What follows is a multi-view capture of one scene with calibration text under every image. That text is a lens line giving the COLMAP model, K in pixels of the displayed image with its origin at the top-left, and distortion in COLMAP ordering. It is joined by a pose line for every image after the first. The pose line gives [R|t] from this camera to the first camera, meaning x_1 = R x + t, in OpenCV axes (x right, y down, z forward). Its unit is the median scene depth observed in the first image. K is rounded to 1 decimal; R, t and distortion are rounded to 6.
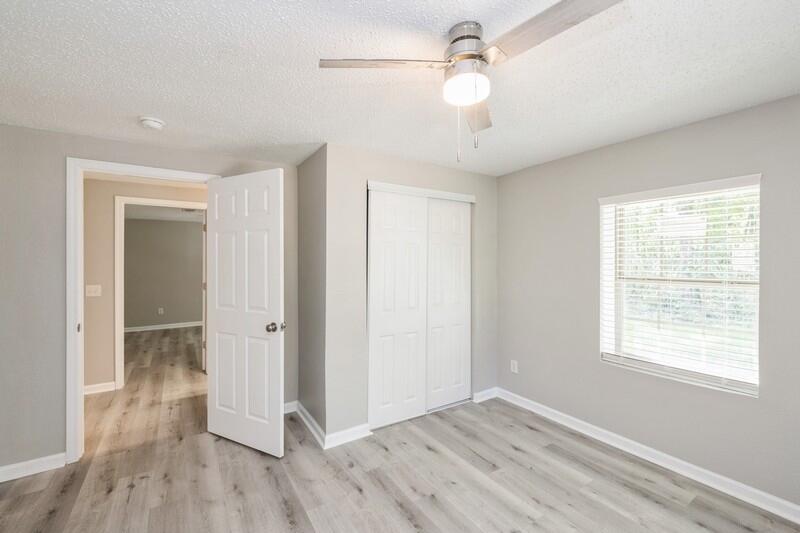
lens RADIAL K [[341.5, 0, 398.9], [0, 341.5, 264.5], [0, 0, 1]] dist [-0.000458, -0.000133]
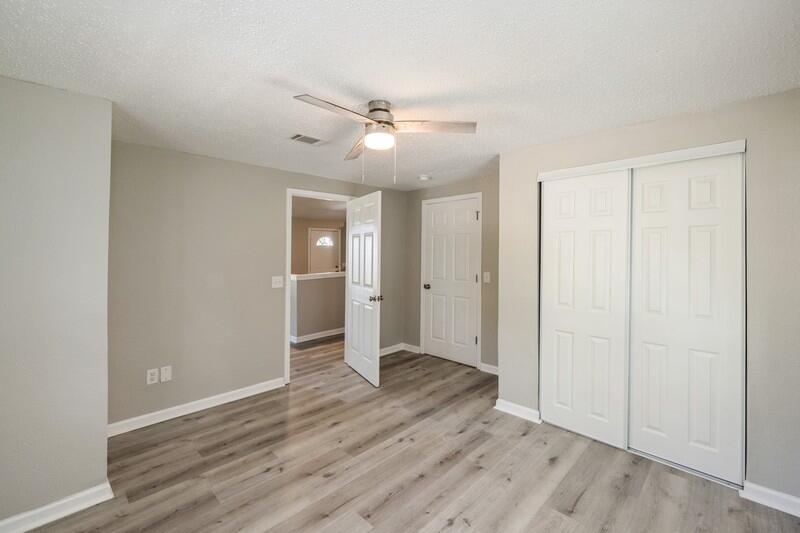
lens RADIAL K [[341.5, 0, 388.3], [0, 341.5, 249.7], [0, 0, 1]] dist [-0.000458, -0.000133]
pose [[0.192524, -0.000803, -0.981292, 0.877104], [0.007273, 0.999973, 0.000608, -0.025688], [0.981265, -0.007254, 0.192525, 0.386052]]
